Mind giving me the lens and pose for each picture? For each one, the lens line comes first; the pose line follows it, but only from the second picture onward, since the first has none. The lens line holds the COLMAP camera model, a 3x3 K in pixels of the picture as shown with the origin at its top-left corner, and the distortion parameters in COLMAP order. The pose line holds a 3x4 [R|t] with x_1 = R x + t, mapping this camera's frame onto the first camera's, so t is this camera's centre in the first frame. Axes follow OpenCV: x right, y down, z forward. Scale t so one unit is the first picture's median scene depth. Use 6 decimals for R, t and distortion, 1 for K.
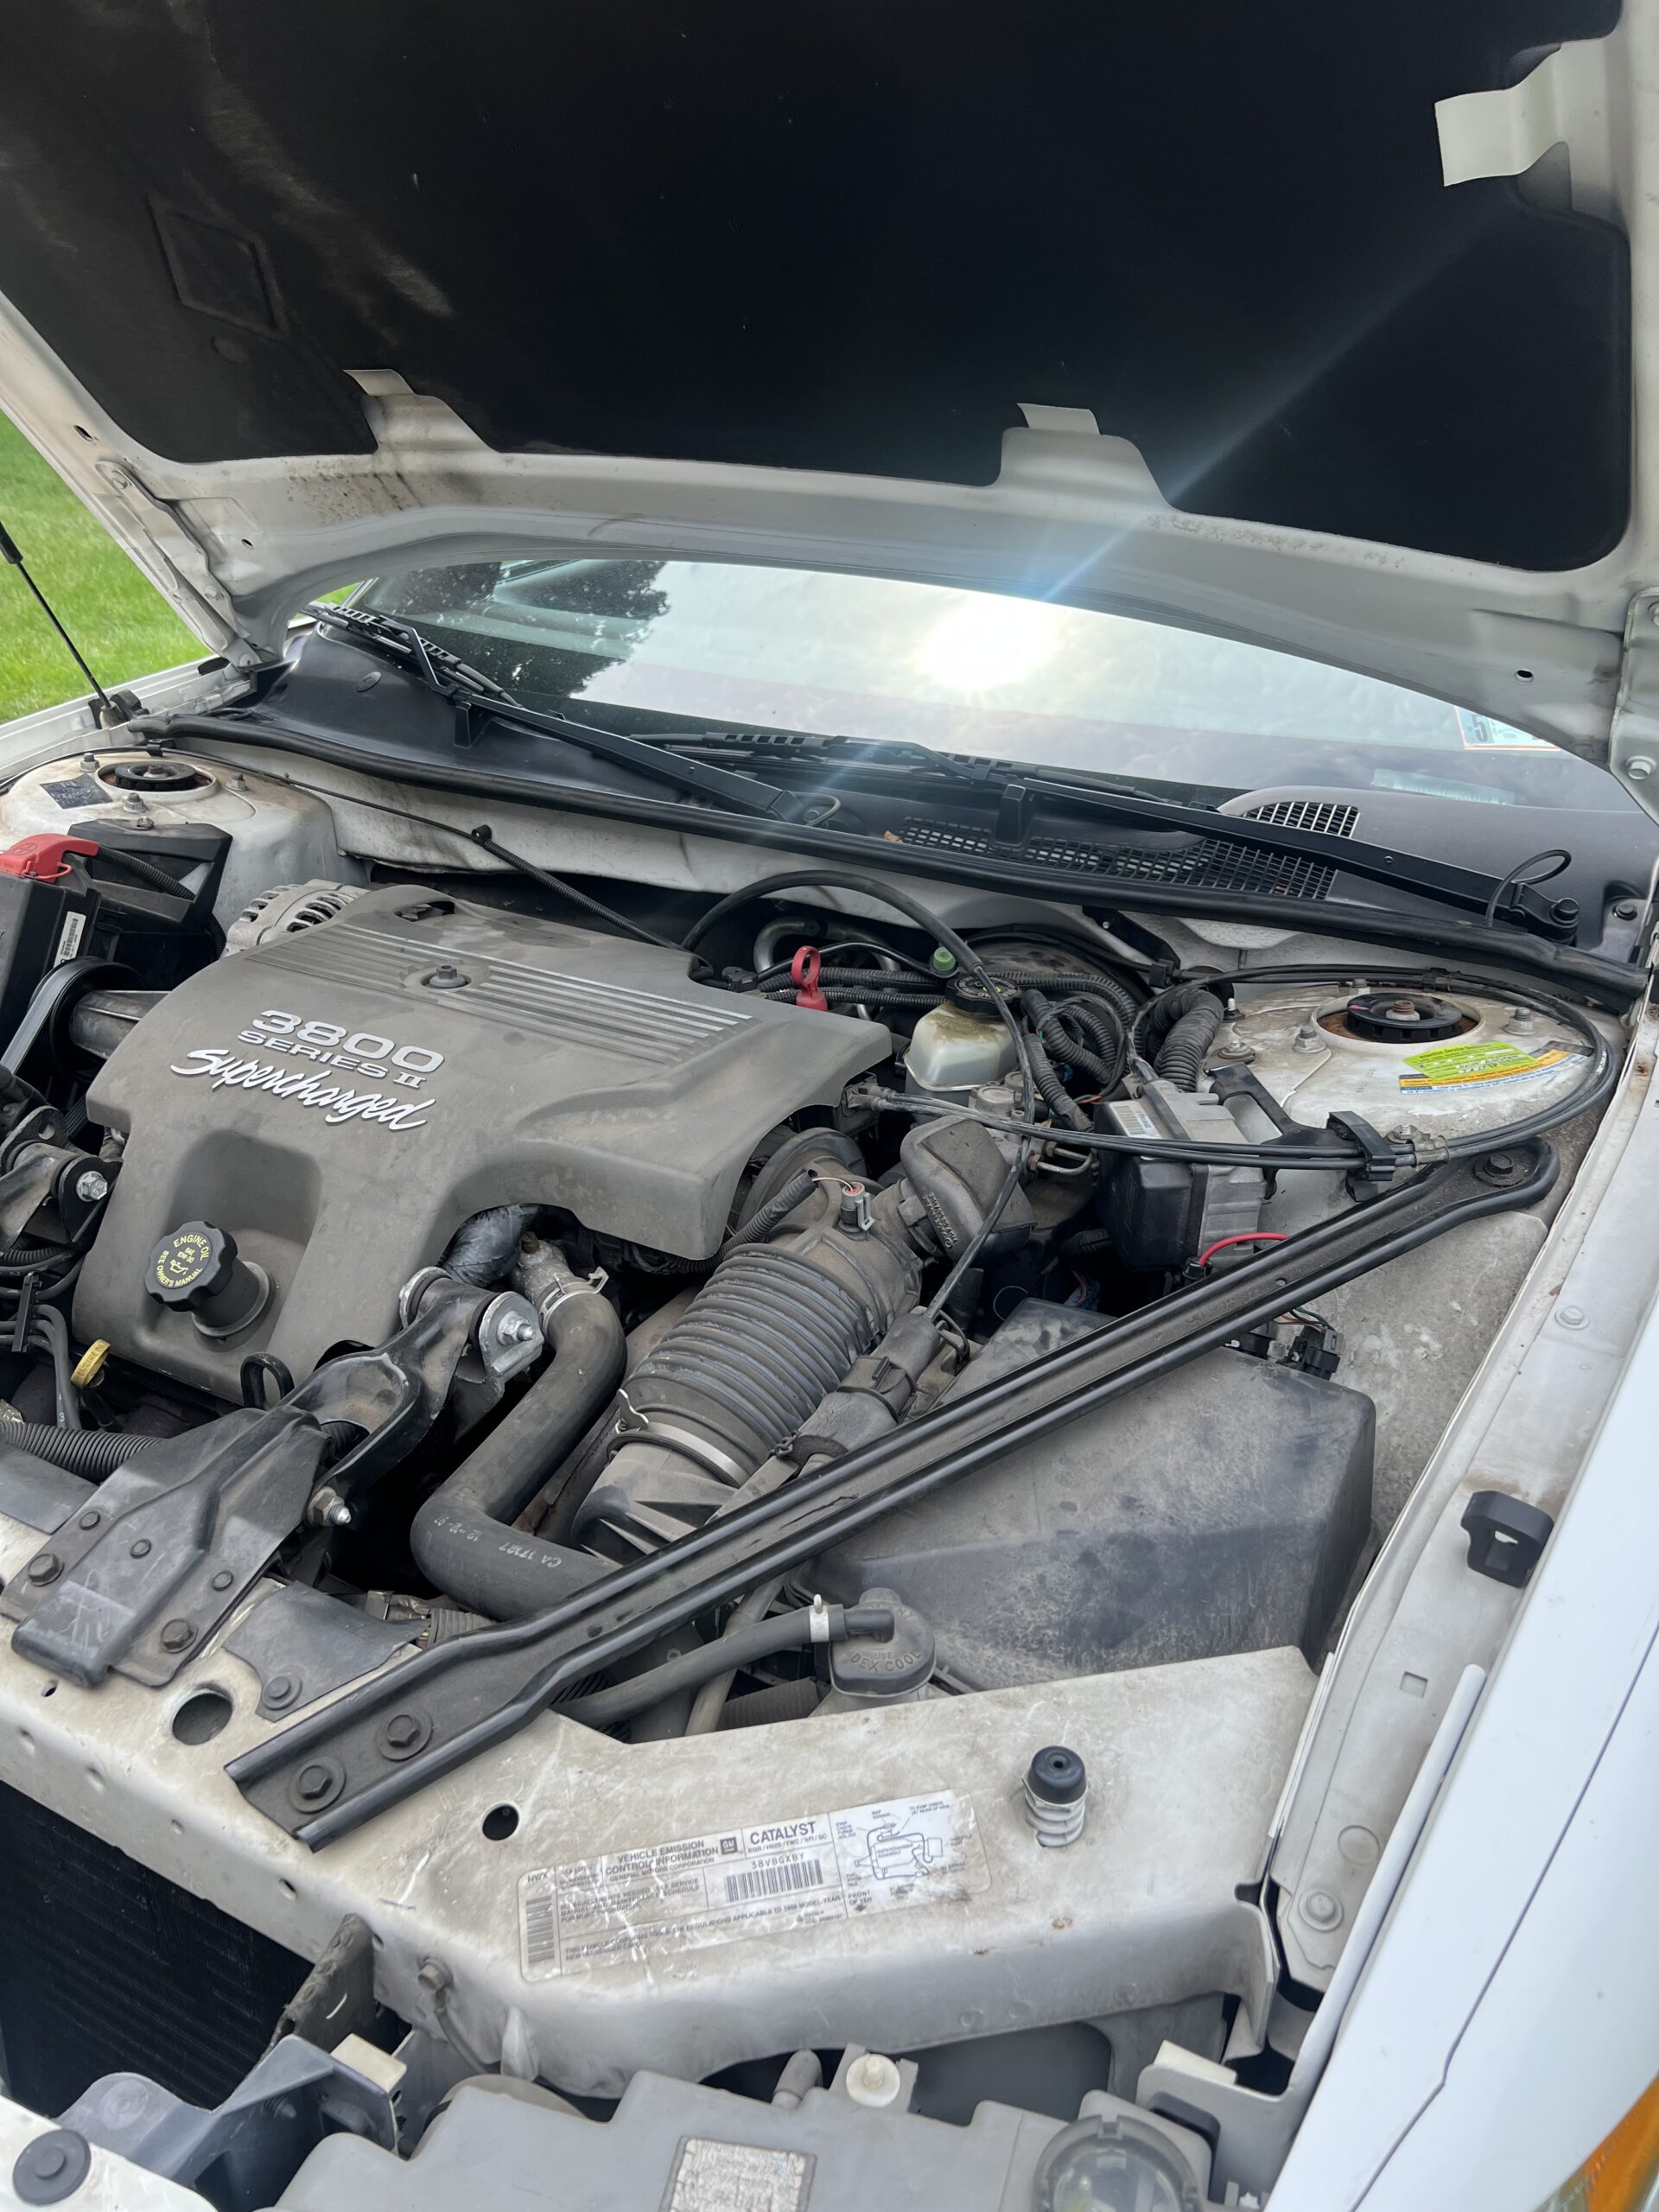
lens RADIAL K [[1666.8, 0, 837.6], [0, 1666.8, 1109.4], [0, 0, 1]] dist [0.098047, -0.135581]
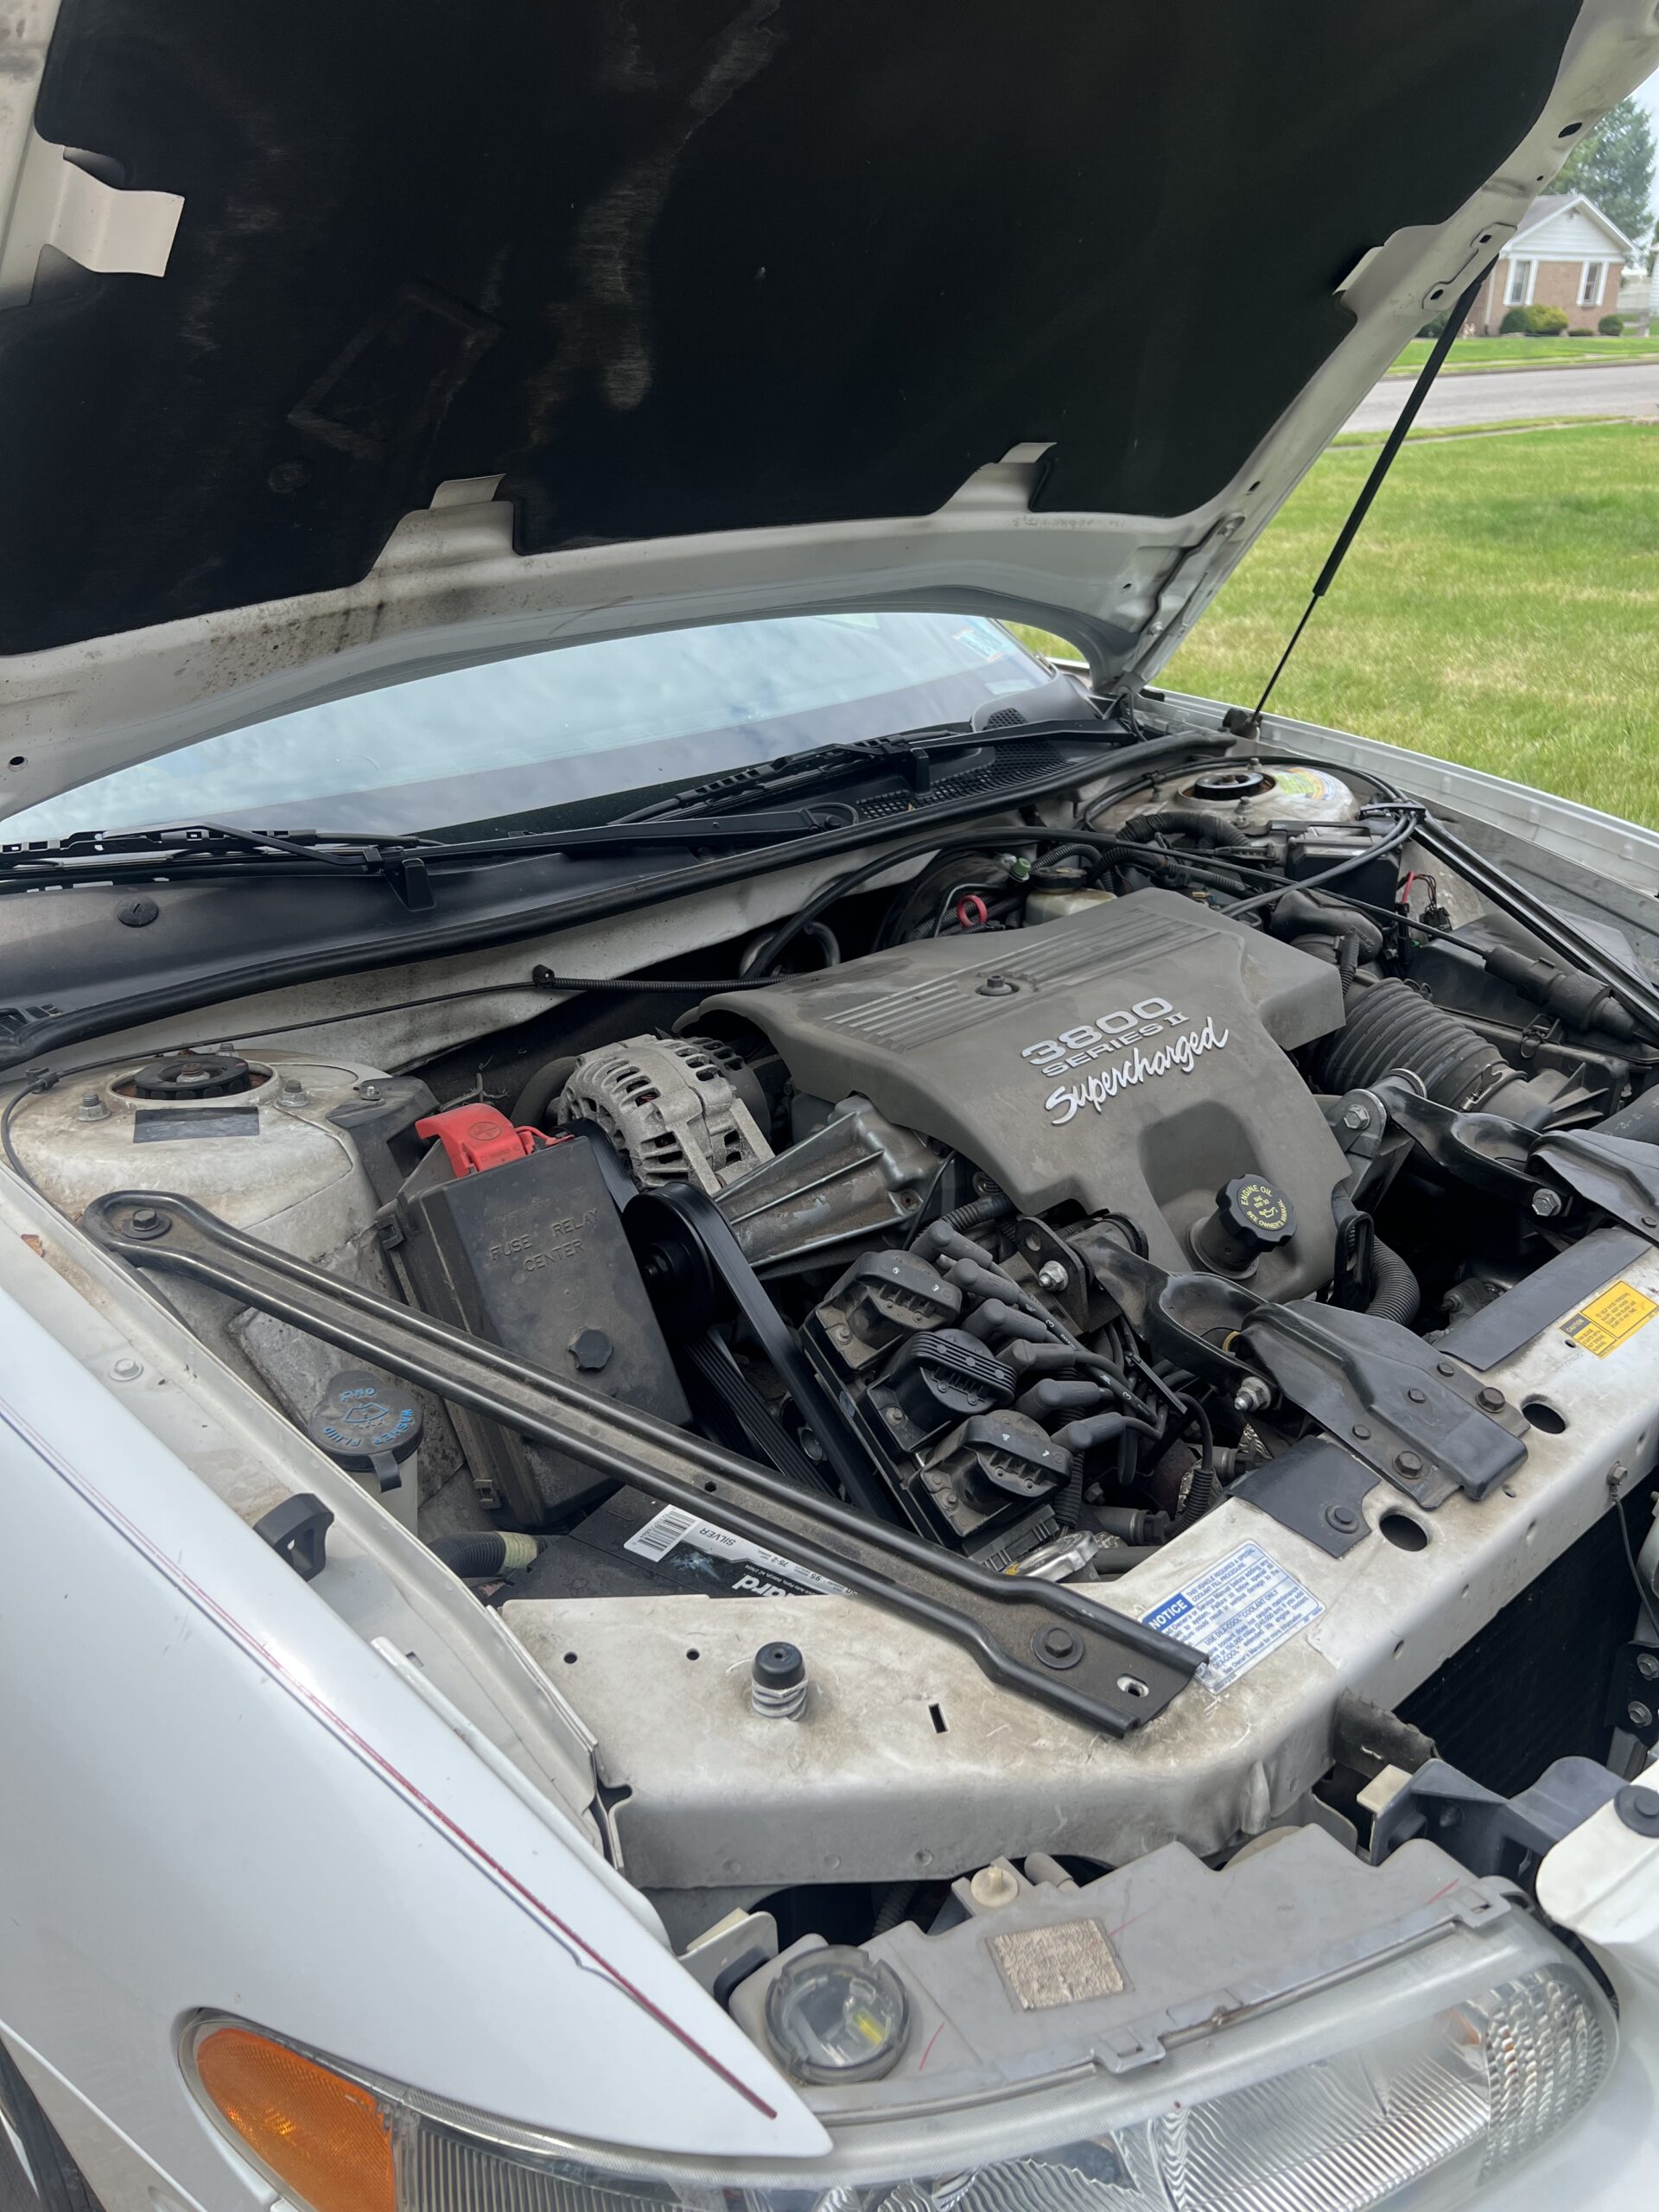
lens RADIAL K [[1666.8, 0, 837.6], [0, 1666.8, 1109.4], [0, 0, 1]] dist [0.098047, -0.135581]
pose [[0.327090, -0.395791, 0.858115, -1.017494], [0.443515, 0.866137, 0.230435, -0.252437], [-0.834450, 0.305214, 0.458844, 0.504061]]
